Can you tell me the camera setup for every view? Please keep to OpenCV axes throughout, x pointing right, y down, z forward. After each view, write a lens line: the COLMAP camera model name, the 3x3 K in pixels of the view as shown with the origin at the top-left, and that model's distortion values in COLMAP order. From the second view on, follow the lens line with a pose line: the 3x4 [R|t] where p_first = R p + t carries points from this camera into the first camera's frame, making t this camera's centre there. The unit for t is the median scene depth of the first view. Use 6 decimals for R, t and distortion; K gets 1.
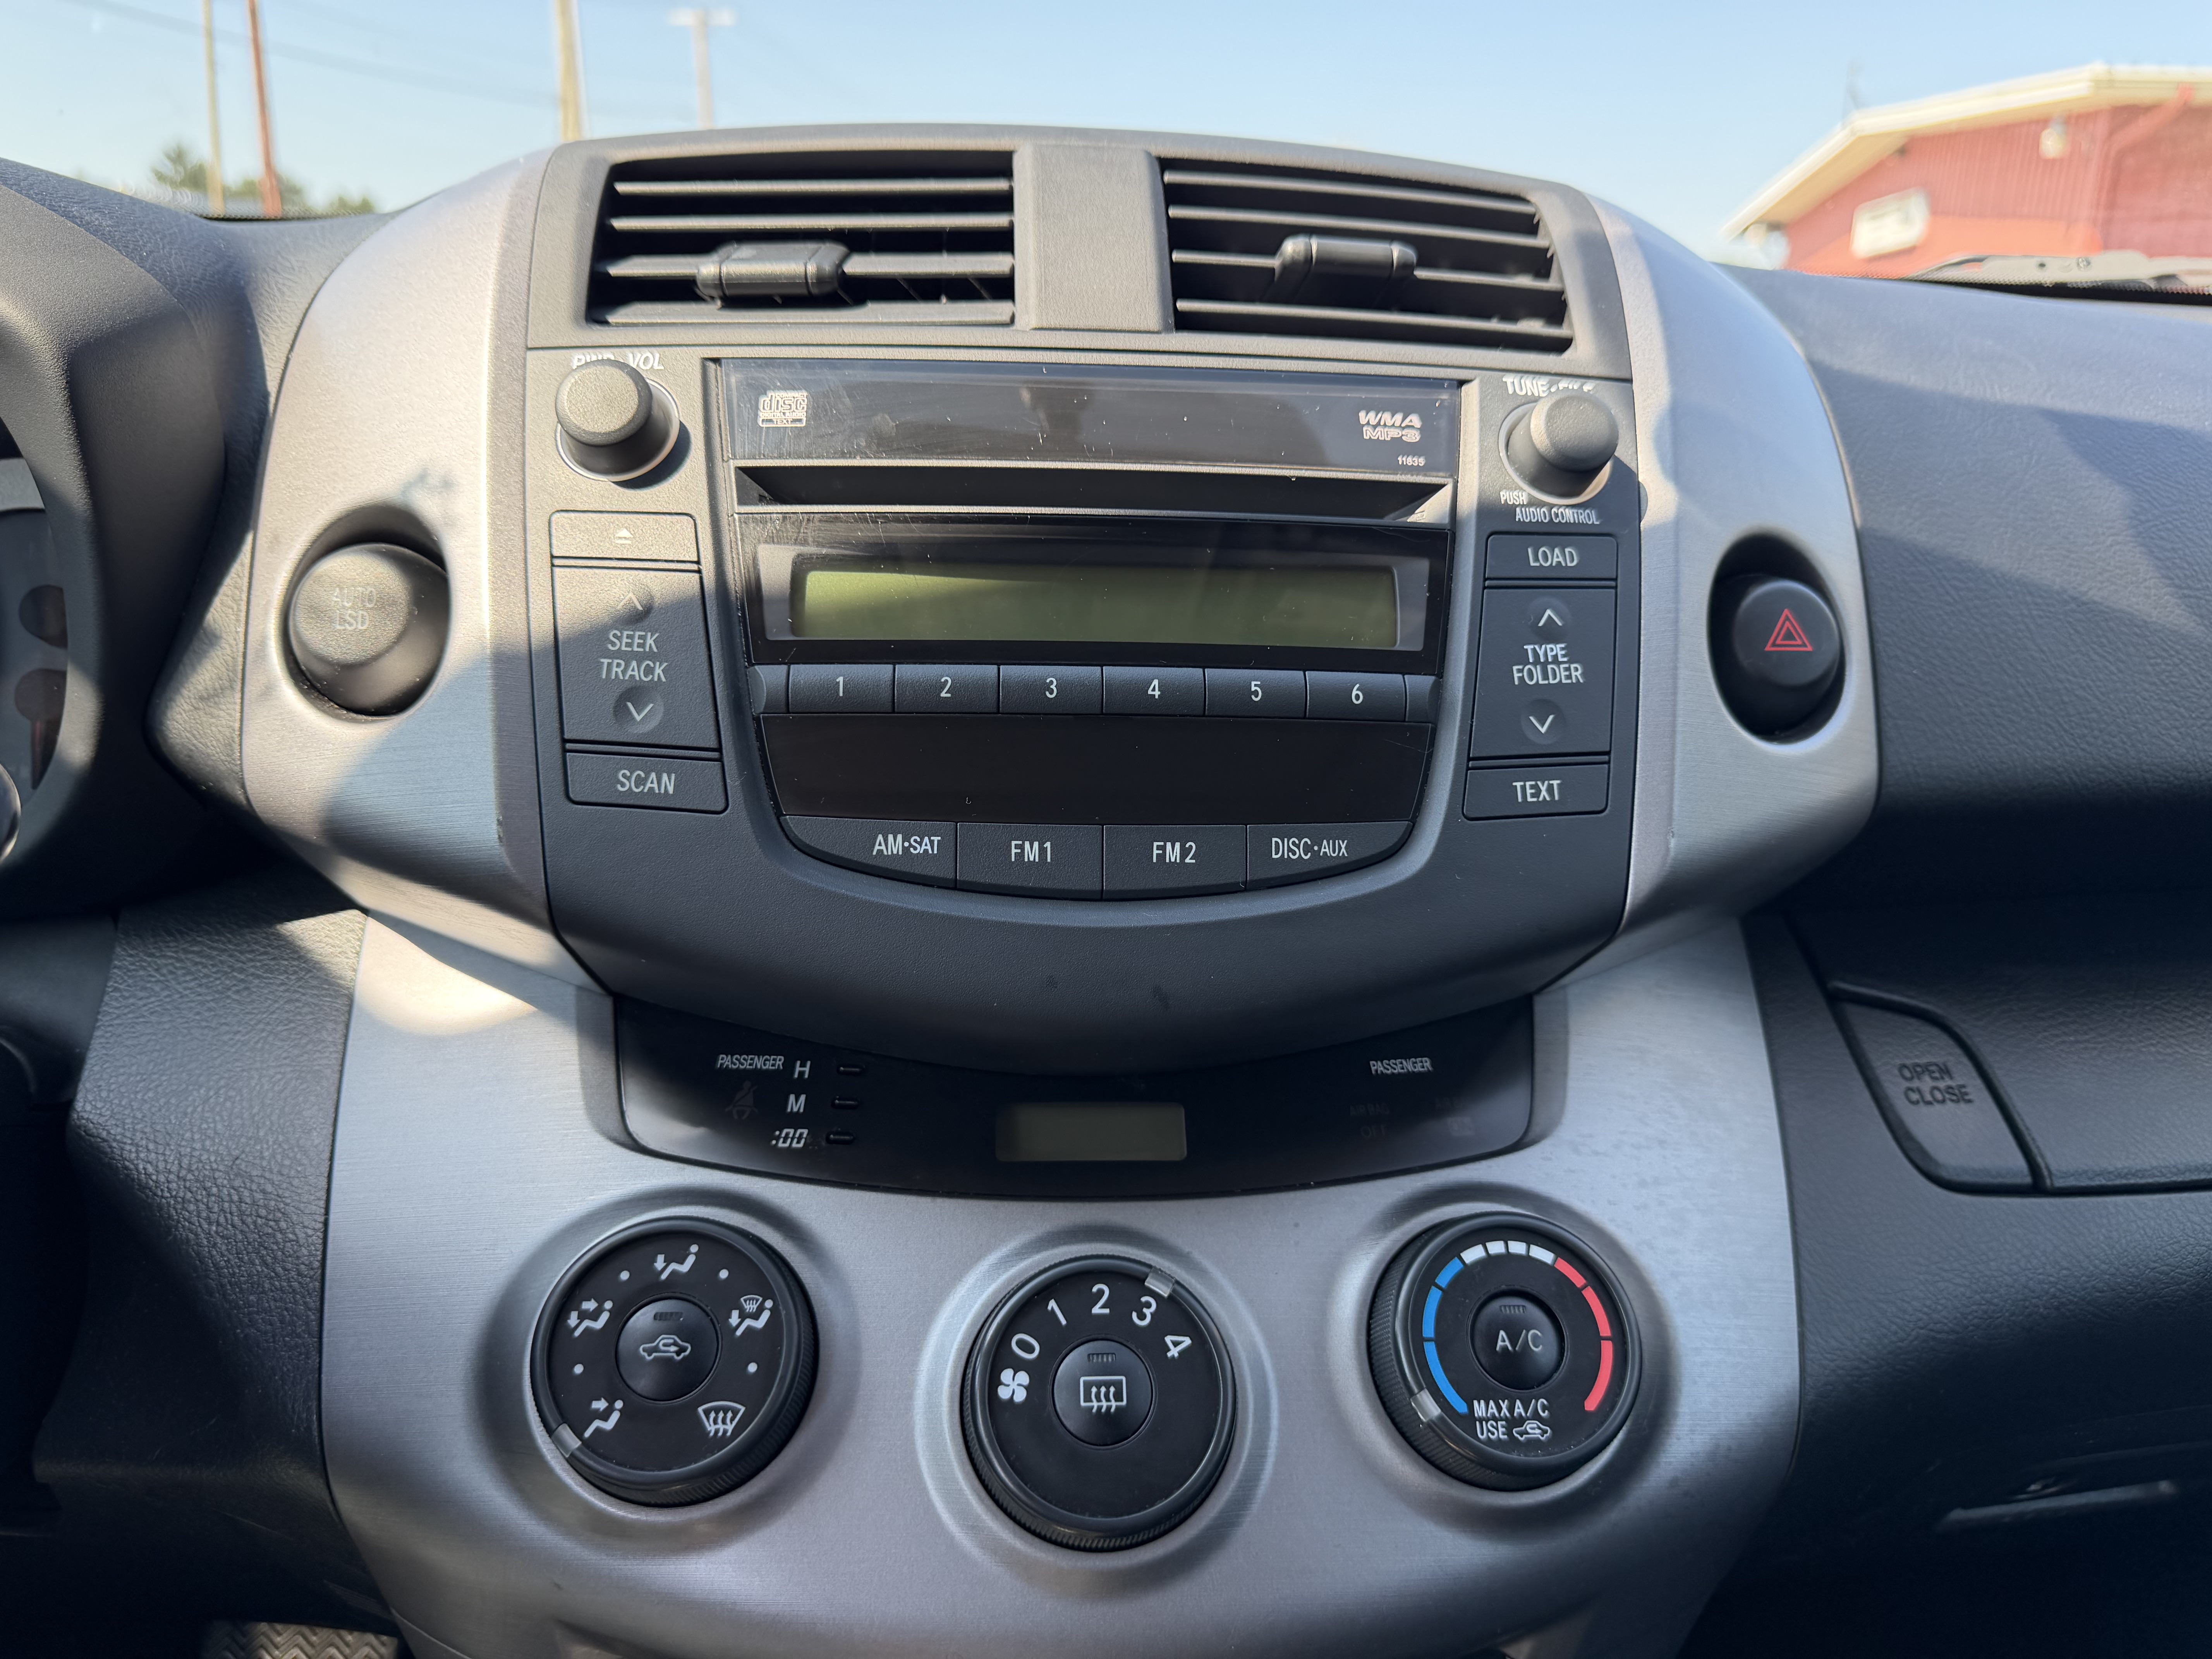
lens RADIAL K [[1611.5, 0, 1106.0], [0, 1611.5, 829.5], [0, 0, 1]] dist [0.068931, -0.094081]
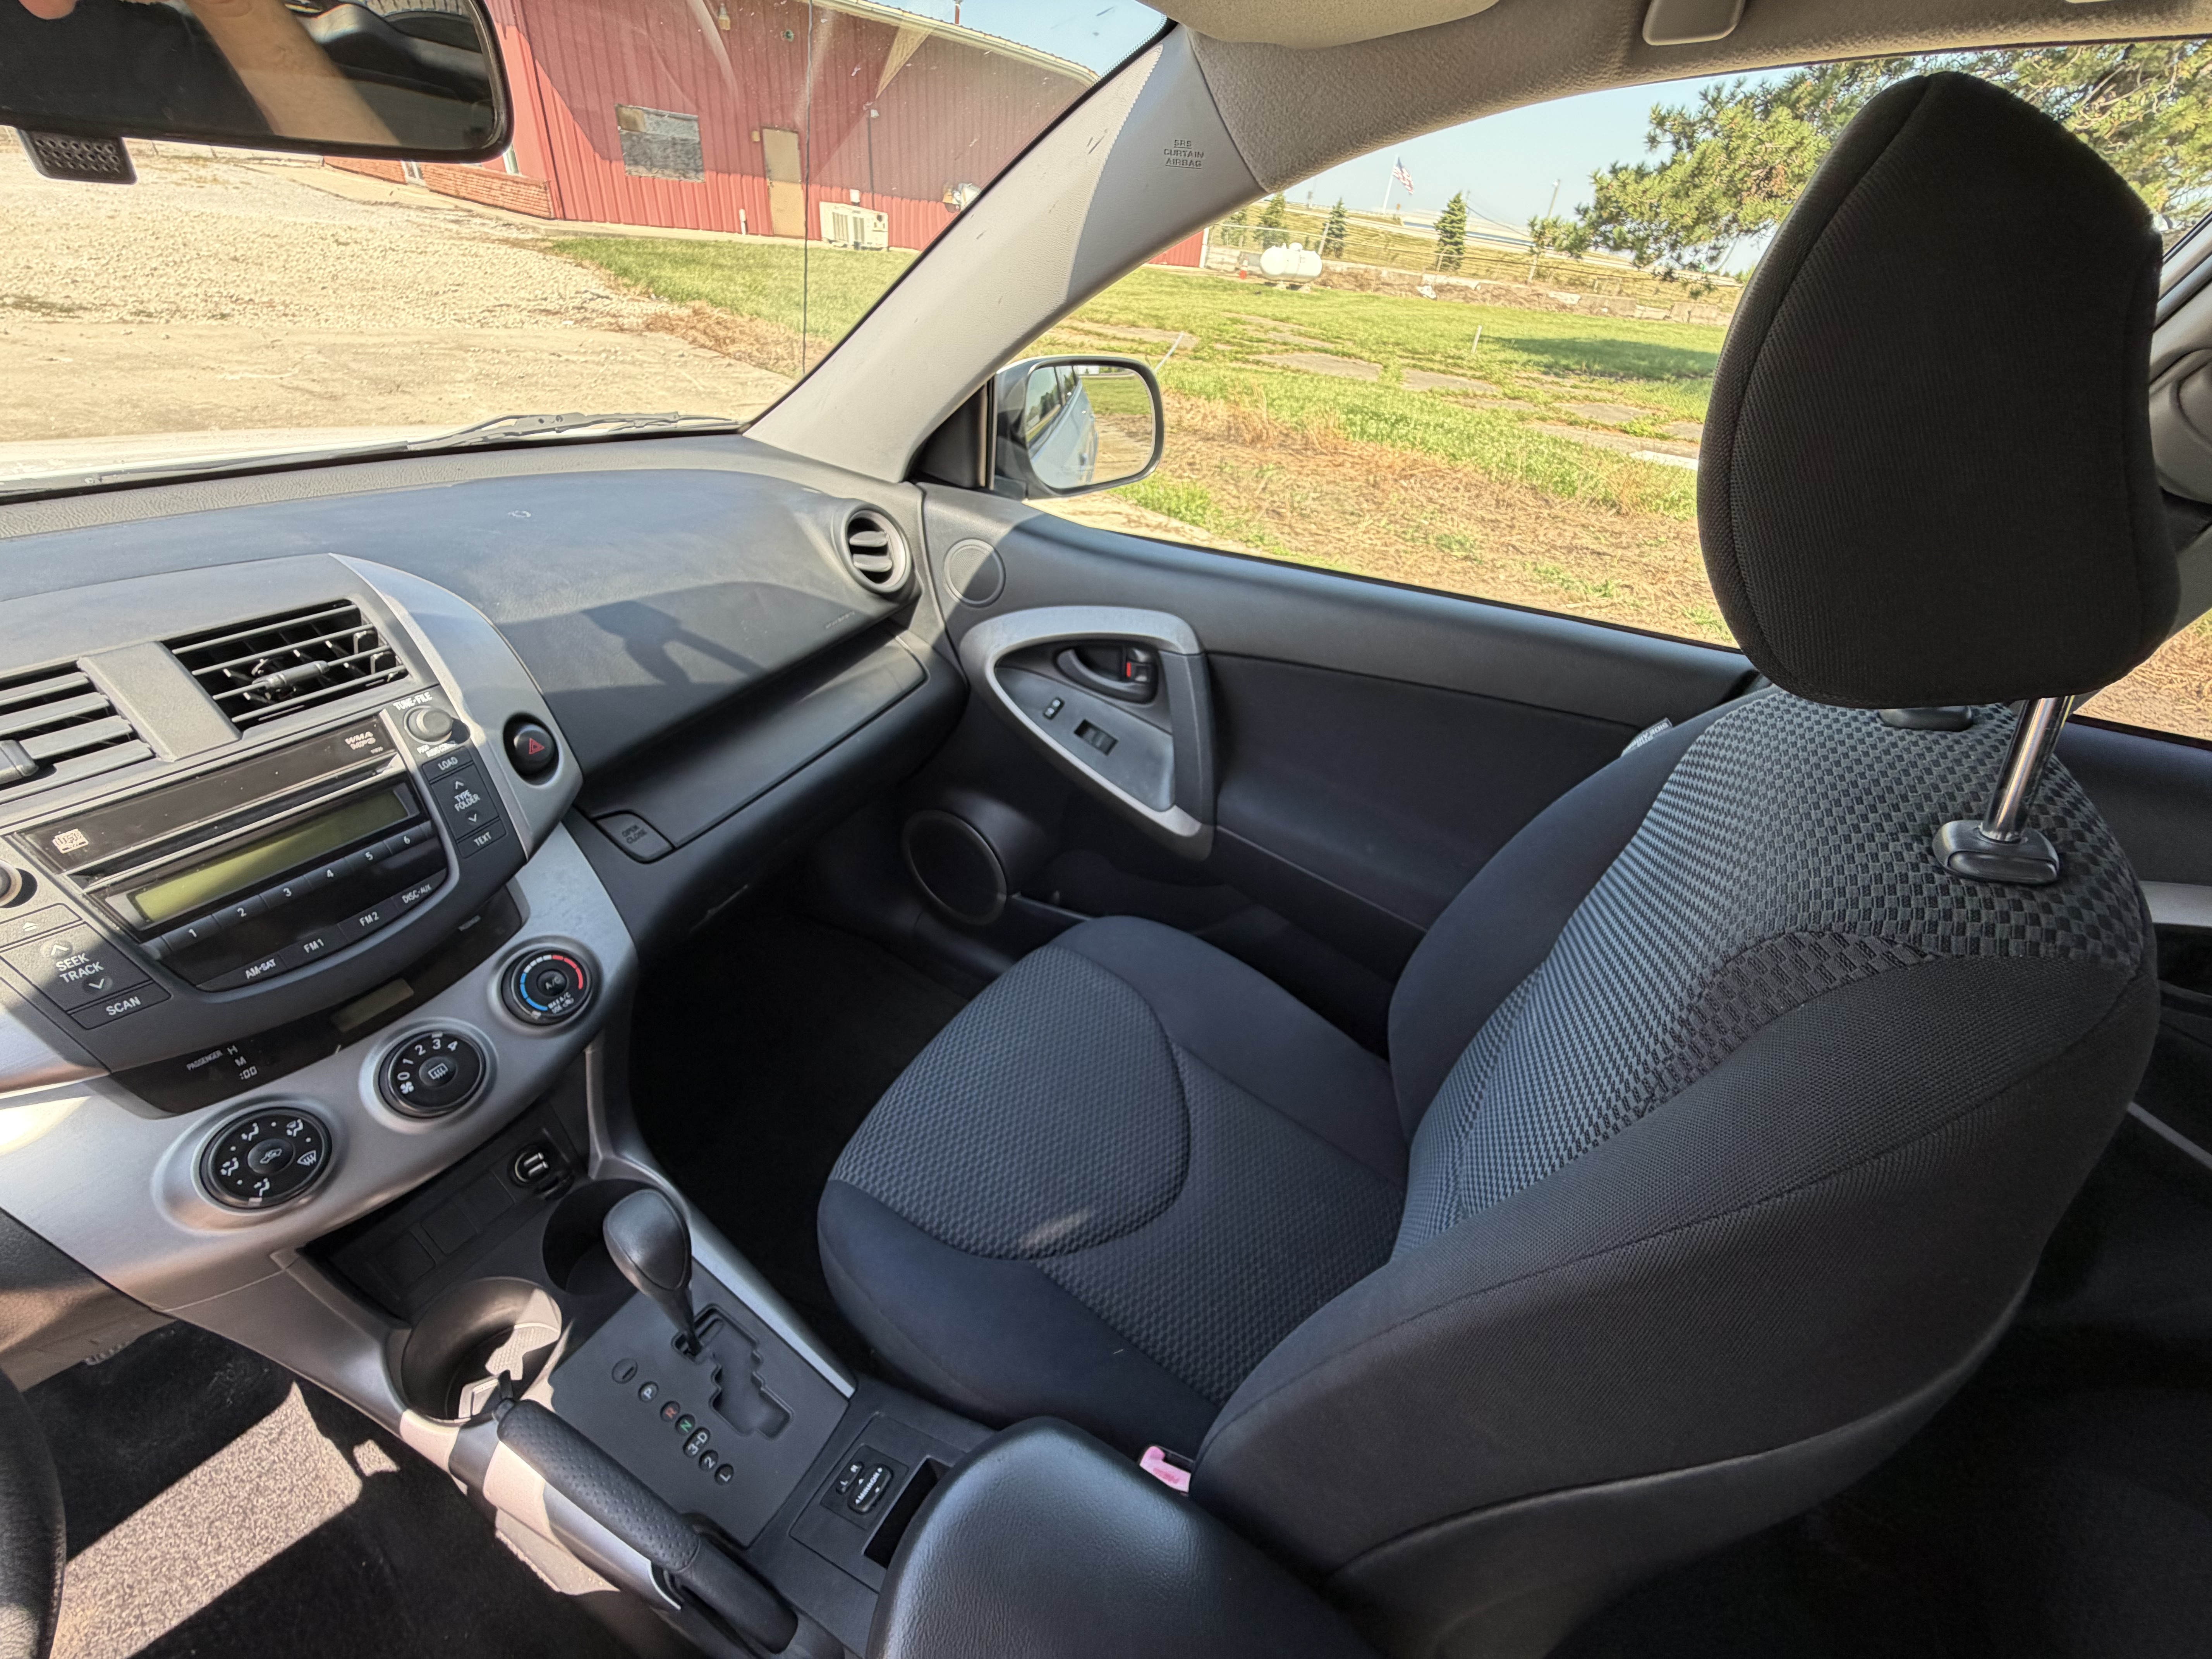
lens RADIAL K [[895.4, 0, 1103.4], [0, 895.4, 828.6], [0, 0, 1]] dist [0.008289, -0.002762]
pose [[0.556988, -0.455859, 0.694231, -0.258484], [0.157108, 0.878639, 0.450899, -0.618410], [-0.815525, -0.142076, 0.561010, -0.939116]]
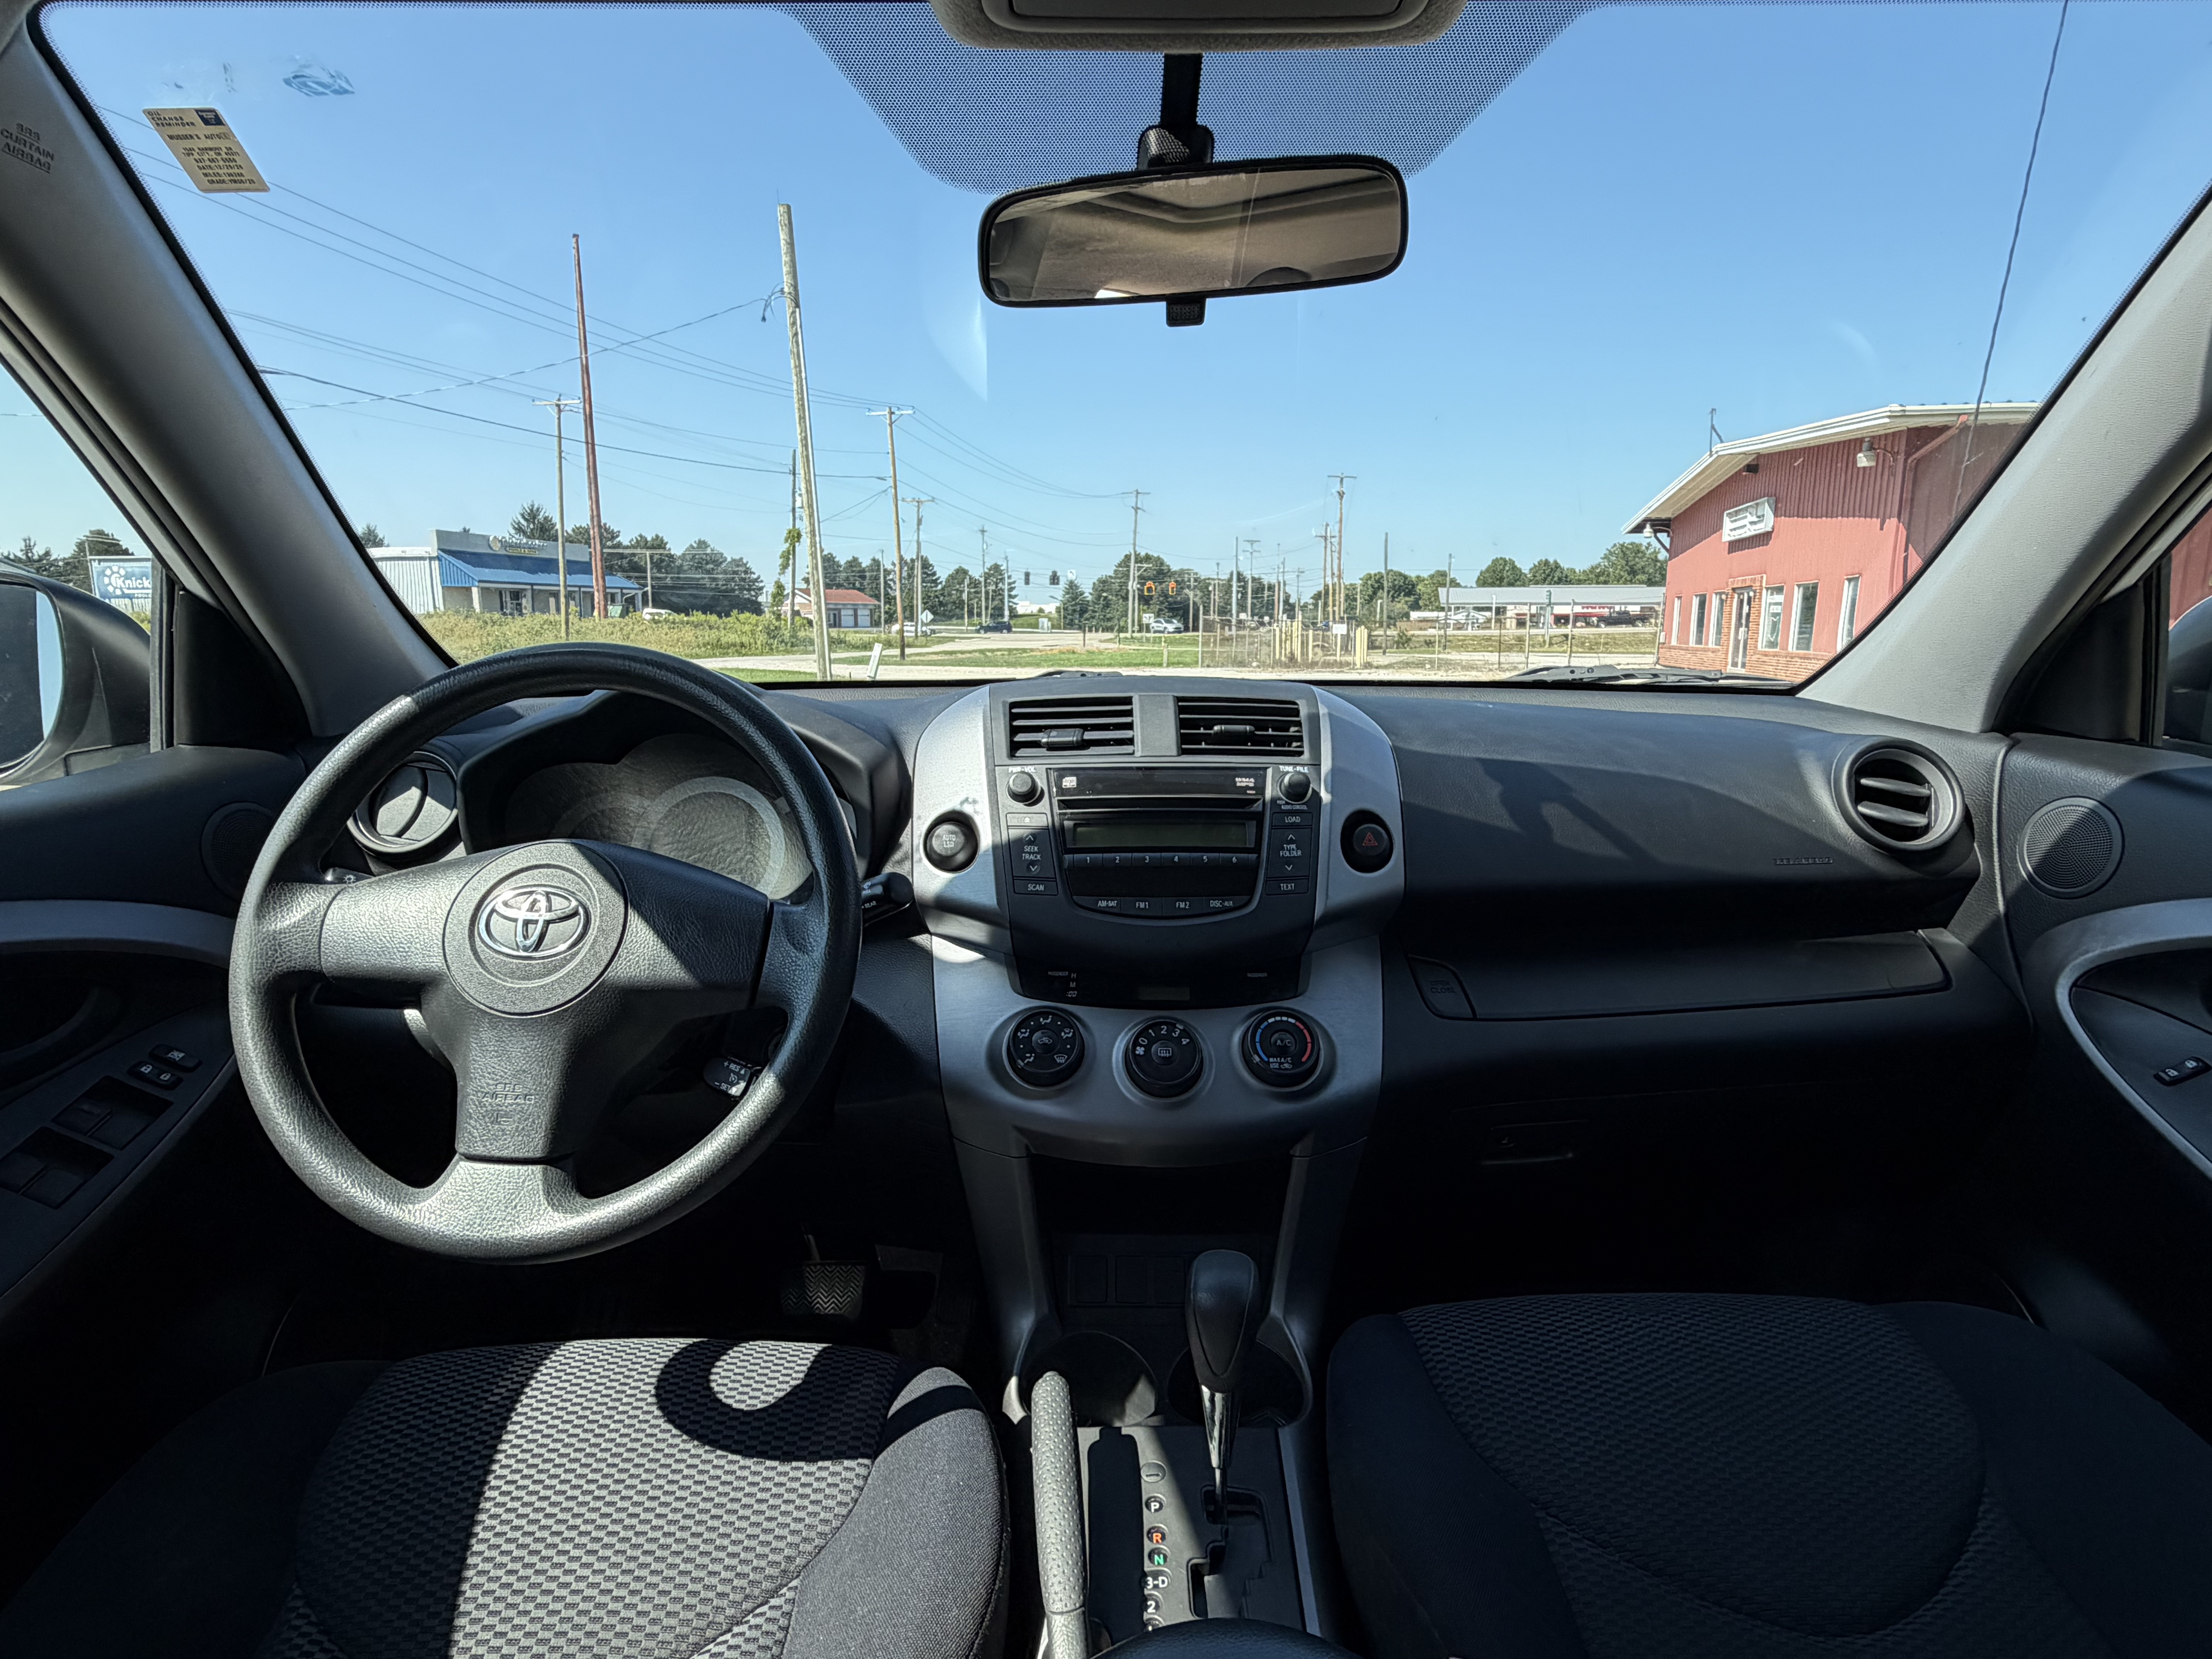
lens RADIAL K [[1216.4, 0, 1086.3], [0, 1216.4, 829.6], [0, 0, 1]] dist [0.003592, 0.001311]
pose [[0.997000, -0.019184, -0.074989, 0.032679], [0.010107, 0.992770, -0.119605, 0.155006], [0.076741, 0.118488, 0.989986, -1.557929]]
